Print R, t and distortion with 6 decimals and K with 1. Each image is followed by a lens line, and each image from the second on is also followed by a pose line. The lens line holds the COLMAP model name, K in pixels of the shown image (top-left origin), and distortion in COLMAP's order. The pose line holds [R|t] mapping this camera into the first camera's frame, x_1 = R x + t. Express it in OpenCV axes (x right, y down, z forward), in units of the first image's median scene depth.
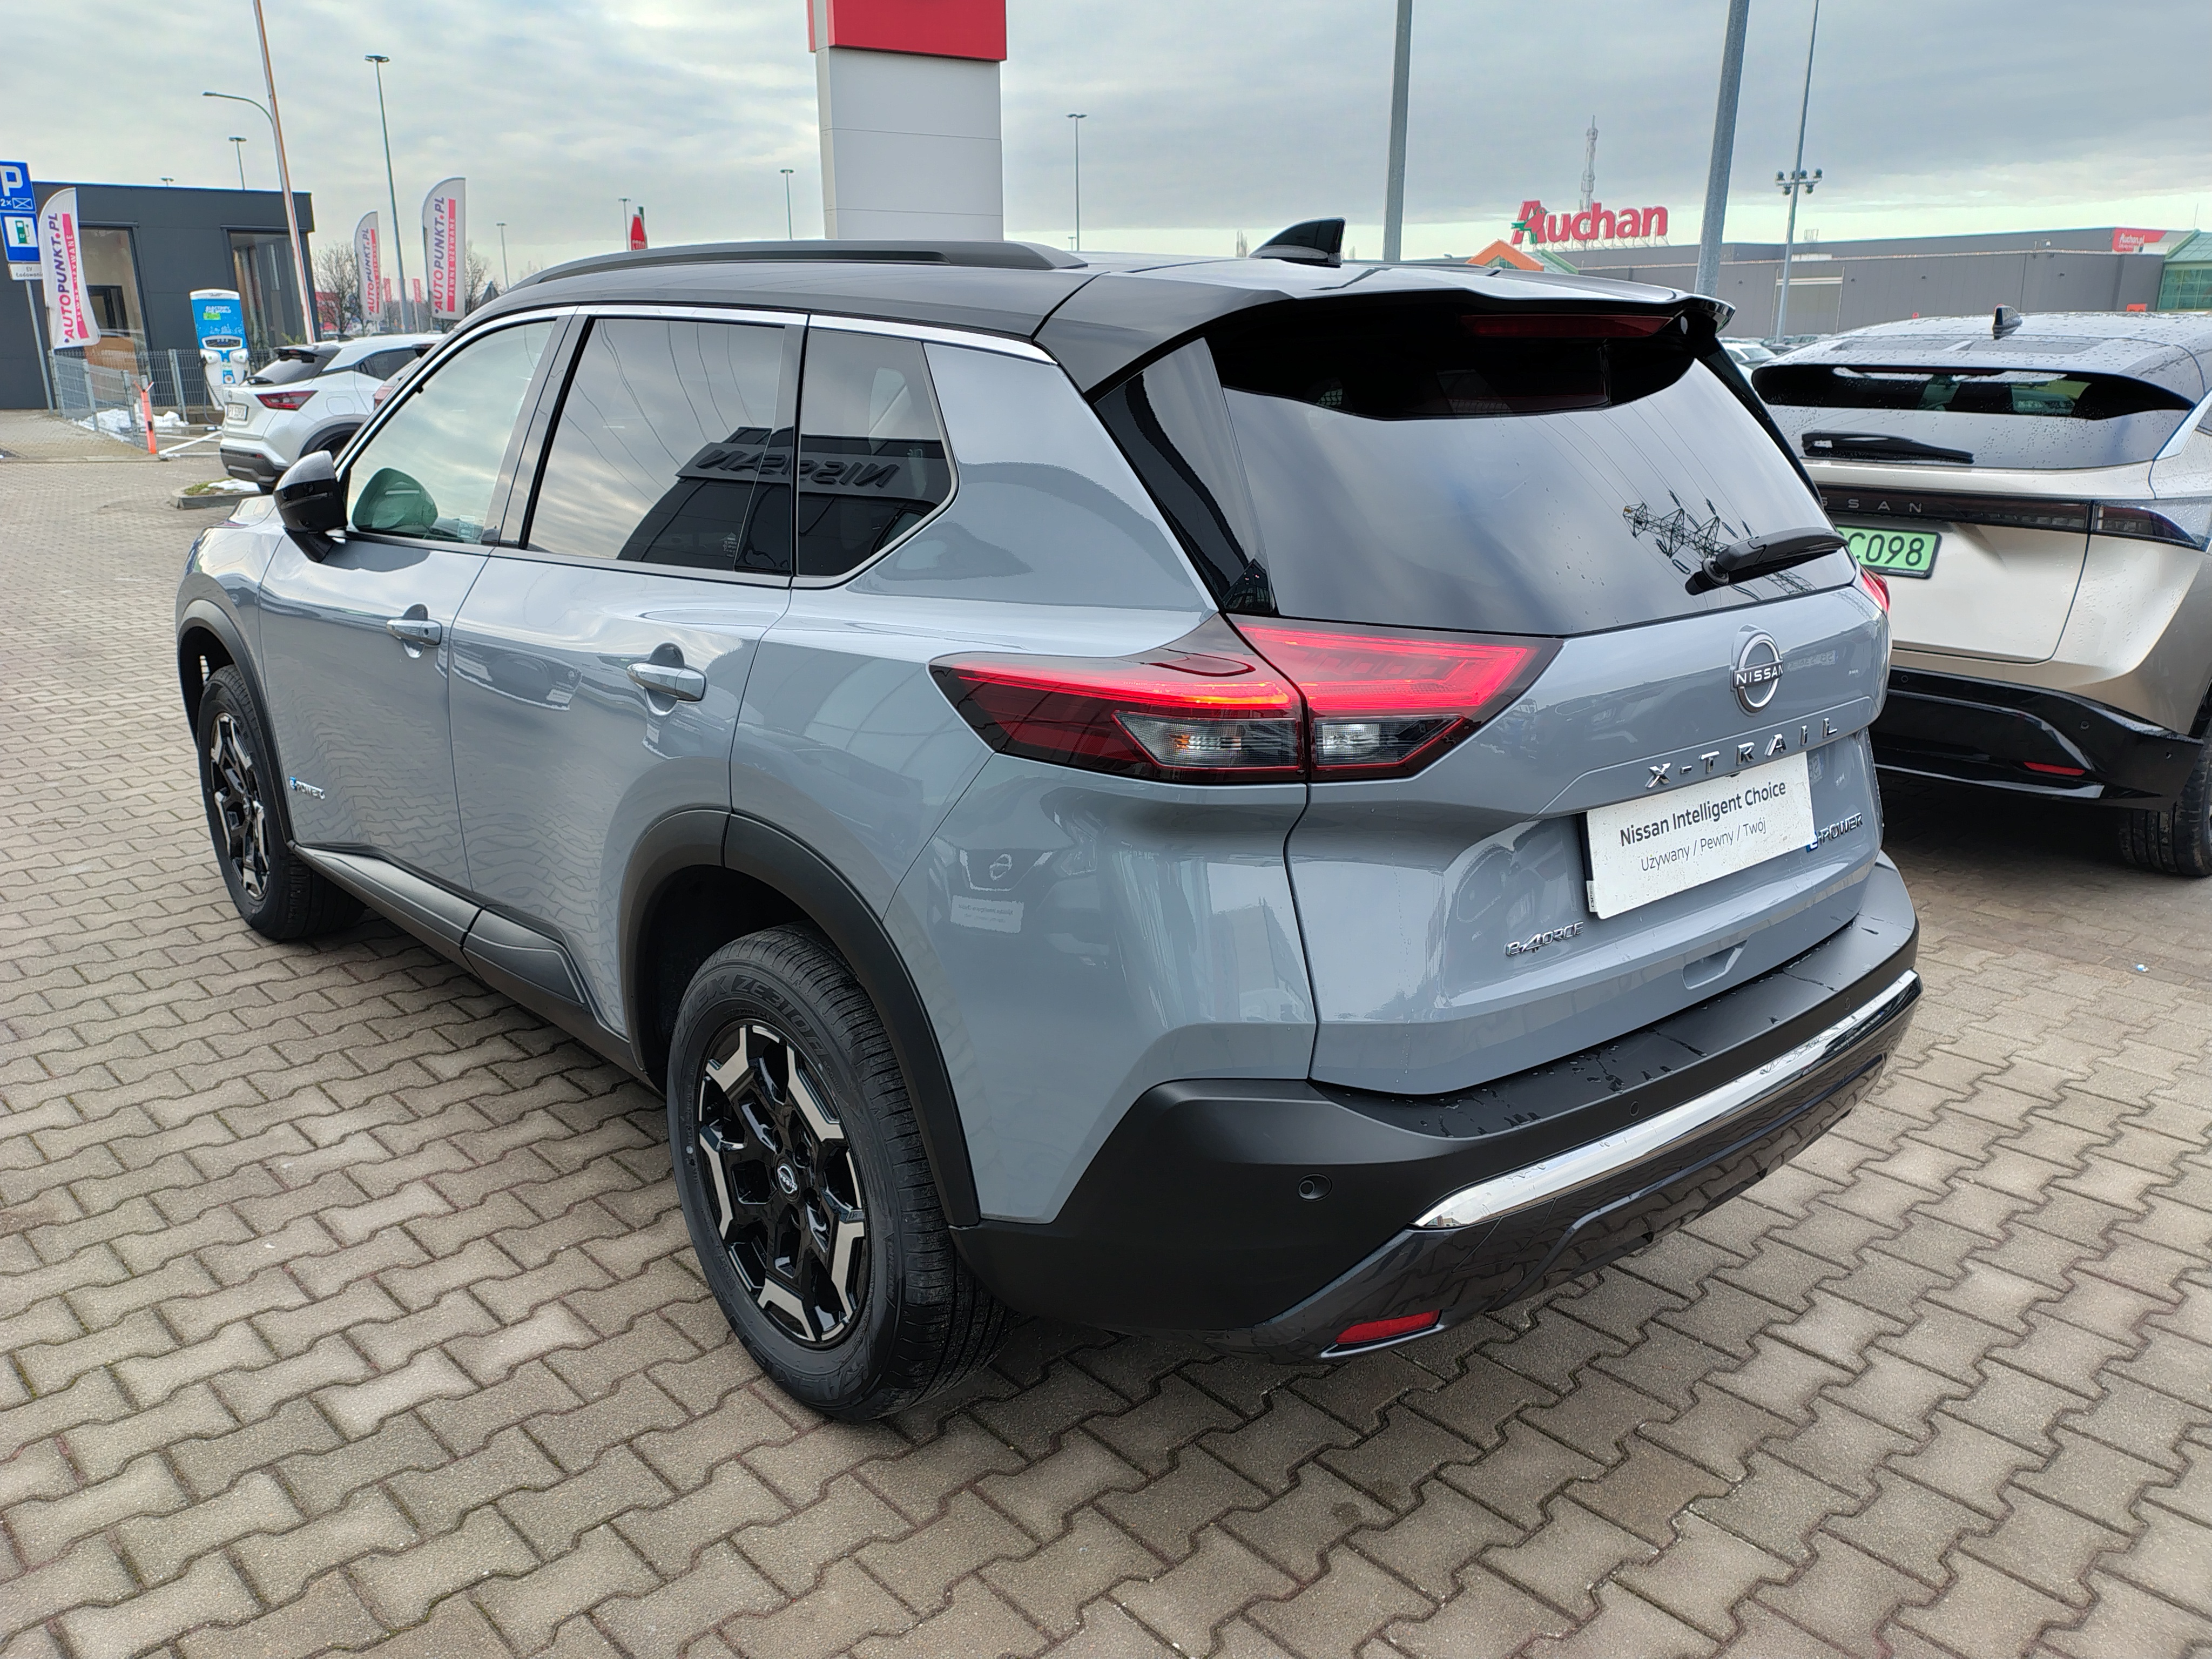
lens RADIAL K [[1672.3, 0, 1107.7], [0, 1672.3, 823.3], [0, 0, 1]] dist [0.022149, -0.058628]
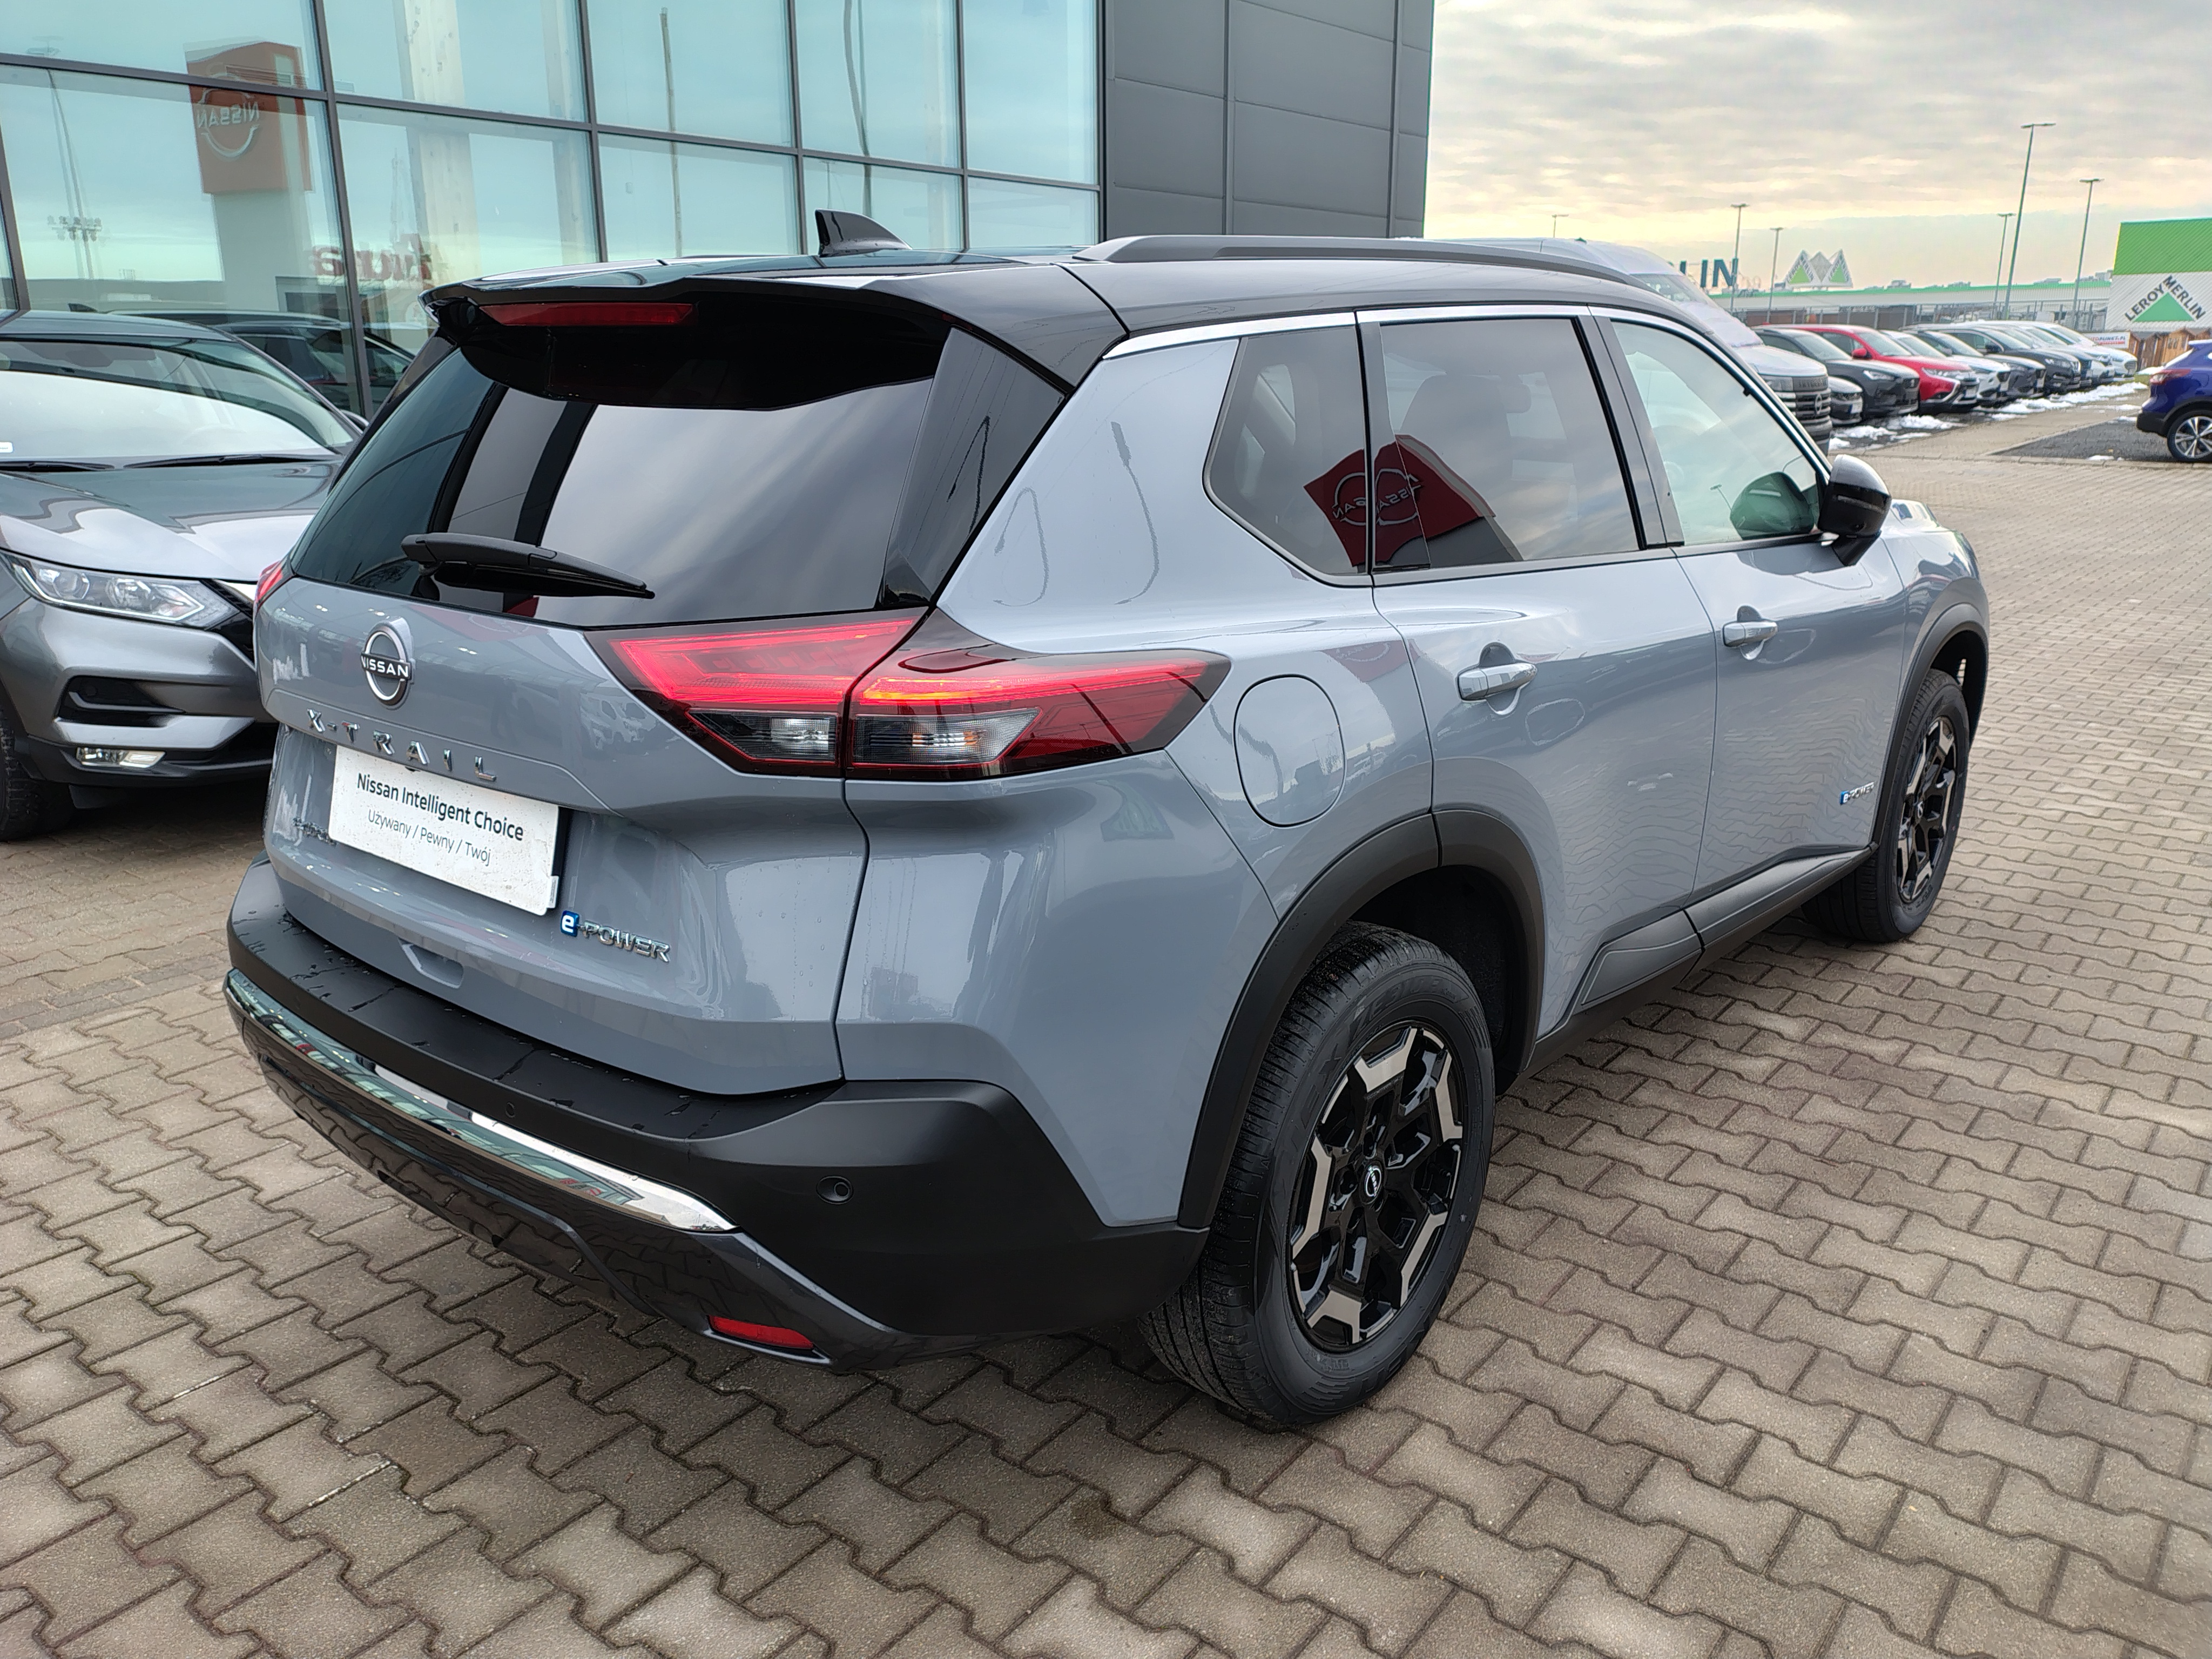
lens RADIAL K [[1672.3, 0, 1108.9], [0, 1672.3, 839.7], [0, 0, 1]] dist [0.022149, -0.058628]
pose [[0.166066, 0.267103, -0.949251, 1.297691], [-0.268756, 0.938436, 0.217042, -0.292955], [0.948785, 0.219074, 0.227628, 1.105168]]
